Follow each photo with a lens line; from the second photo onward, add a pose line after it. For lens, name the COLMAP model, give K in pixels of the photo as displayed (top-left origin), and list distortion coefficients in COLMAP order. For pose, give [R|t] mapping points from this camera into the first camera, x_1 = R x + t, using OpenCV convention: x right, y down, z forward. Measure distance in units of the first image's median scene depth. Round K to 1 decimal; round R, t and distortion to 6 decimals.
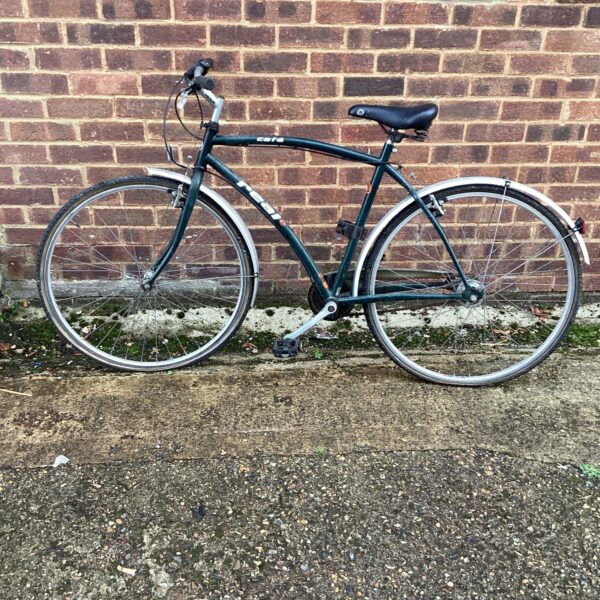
lens RADIAL K [[753.1, 0, 294.2], [0, 753.1, 311.3], [0, 0, 1]] dist [0.028747, 0.000000]
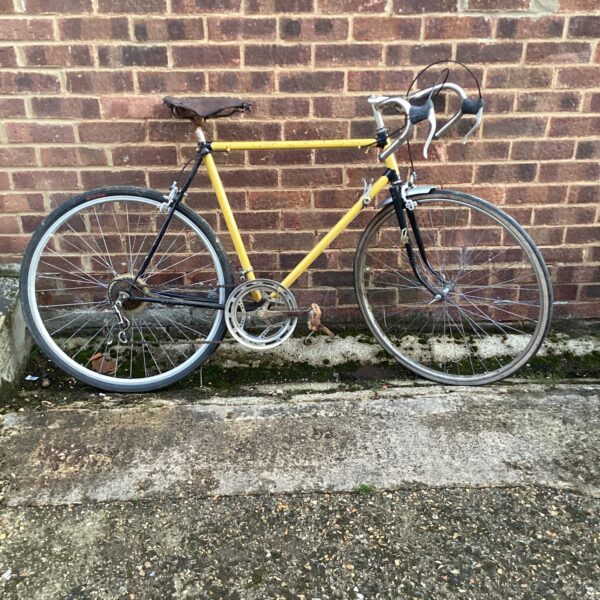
lens RADIAL K [[753.1, 0, 287.5], [0, 753.1, 302.7], [0, 0, 1]] dist [0.028747, 0.000000]
pose [[0.998849, -0.010187, -0.046864, -0.012790], [0.007130, 0.997863, -0.064946, 0.015471], [0.047426, 0.064537, 0.996788, 0.051937]]
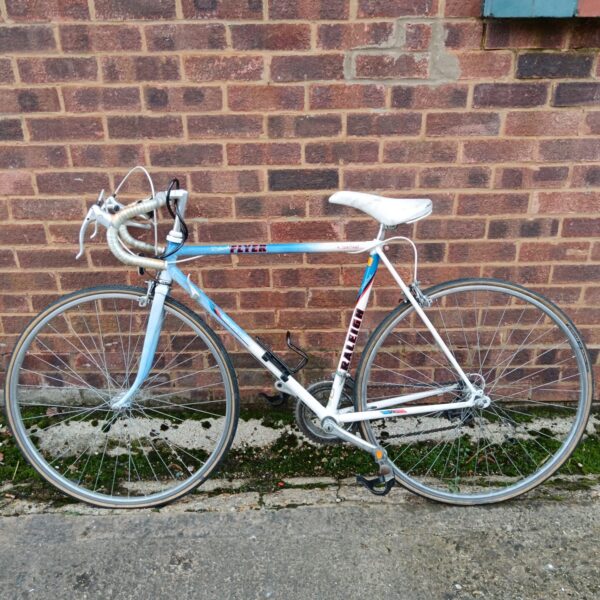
lens RADIAL K [[637.6, 0, 296.8], [0, 637.6, 301.5], [0, 0, 1]] dist [-0.016190, 0.000000]
pose [[0.996850, -0.000406, -0.079304, 0.156585], [-0.003633, 0.998703, -0.050788, -0.122778], [0.079221, 0.050916, 0.995556, 0.285754]]
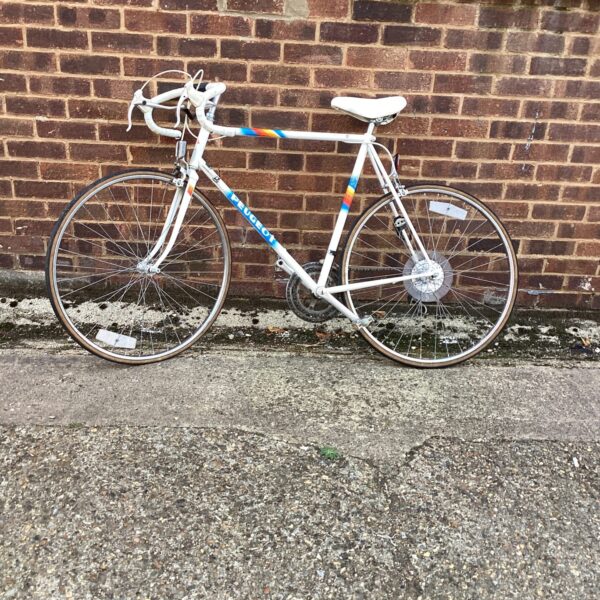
lens RADIAL K [[753.1, 0, 306.8], [0, 753.1, 304.8], [0, 0, 1]] dist [0.028747, 0.000000]
pose [[0.998626, 0.046402, -0.024348, 0.317492], [-0.048161, 0.995829, -0.077497, 0.076729], [0.020650, 0.078563, 0.996695, -0.036588]]
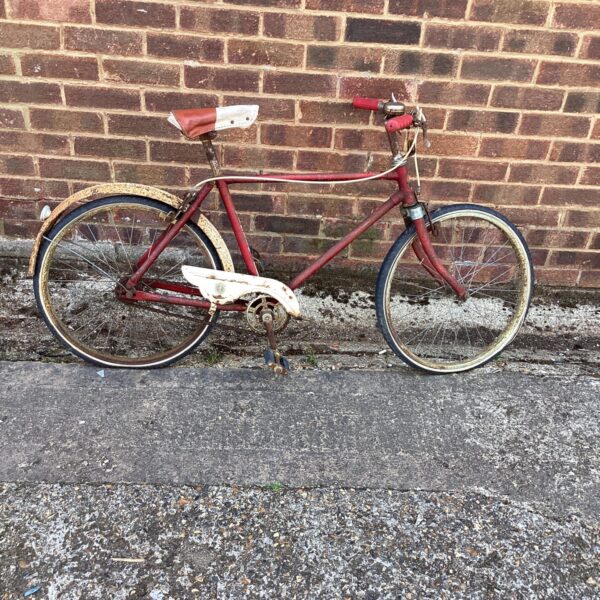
lens RADIAL K [[753.1, 0, 297.7], [0, 753.1, 312.4], [0, 0, 1]] dist [0.028747, 0.000000]
pose [[0.997476, 0.070341, -0.009632, 0.043386], [-0.068973, 0.992241, 0.103442, -0.077027], [0.016833, -0.102517, 0.994589, 0.162687]]
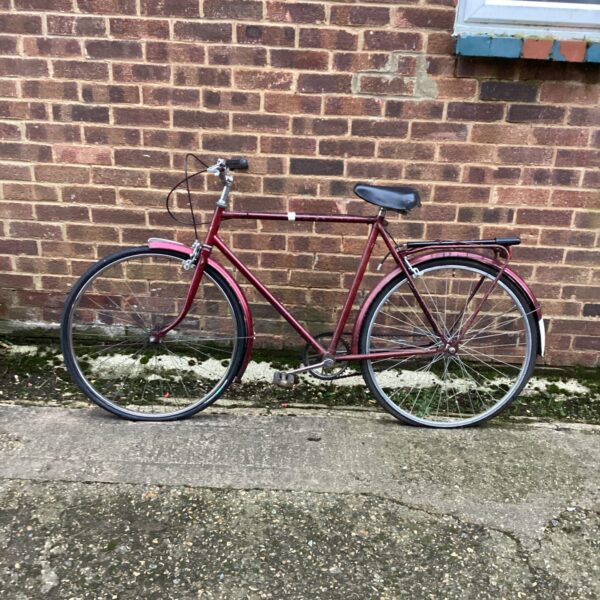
lens RADIAL K [[753.1, 0, 294.9], [0, 753.1, 302.5], [0, 0, 1]] dist [0.028747, 0.000000]
pose [[0.993607, 0.058564, -0.096521, 0.195124], [-0.068686, 0.992084, -0.105127, 0.024962], [0.089600, 0.111084, 0.989764, -0.097903]]
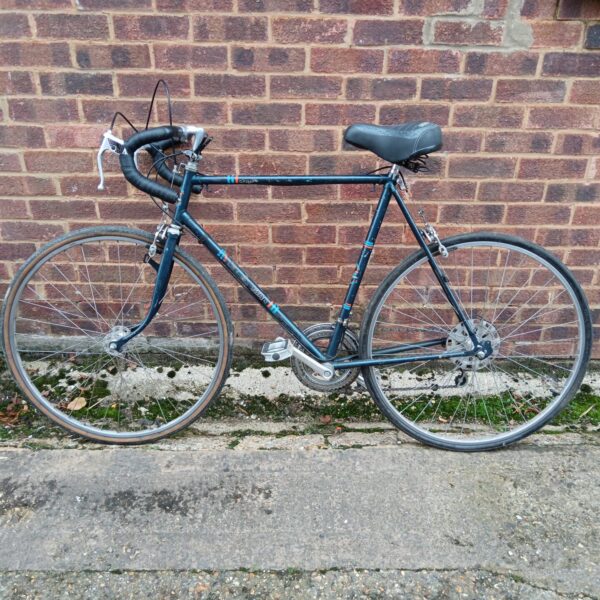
lens RADIAL K [[637.6, 0, 295.4], [0, 637.6, 303.5], [0, 0, 1]] dist [-0.016190, 0.000000]
pose [[0.997126, 0.026264, -0.071068, 0.069054], [-0.026924, 0.999603, -0.008354, -0.093353], [0.070820, 0.010243, 0.997437, 0.233897]]
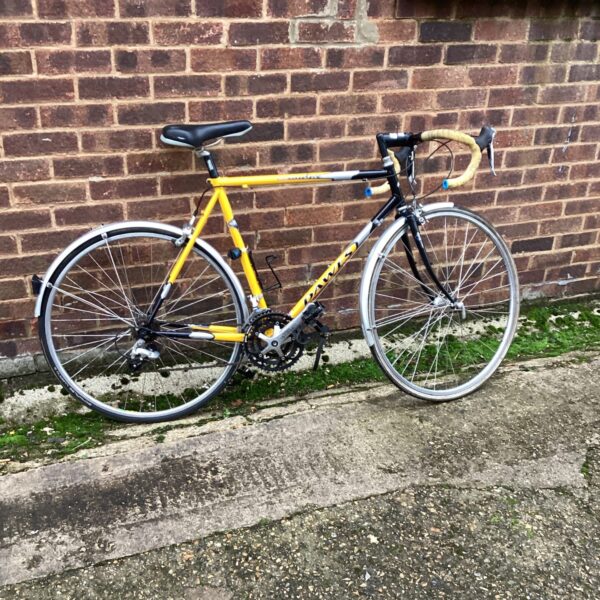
lens RADIAL K [[753.1, 0, 308.4], [0, 753.1, 306.5], [0, 0, 1]] dist [0.028747, 0.000000]
pose [[0.959730, -0.116914, 0.255441, -0.104240], [0.126112, 0.991817, -0.019871, -0.045785], [-0.251027, 0.051285, 0.966621, 0.050030]]
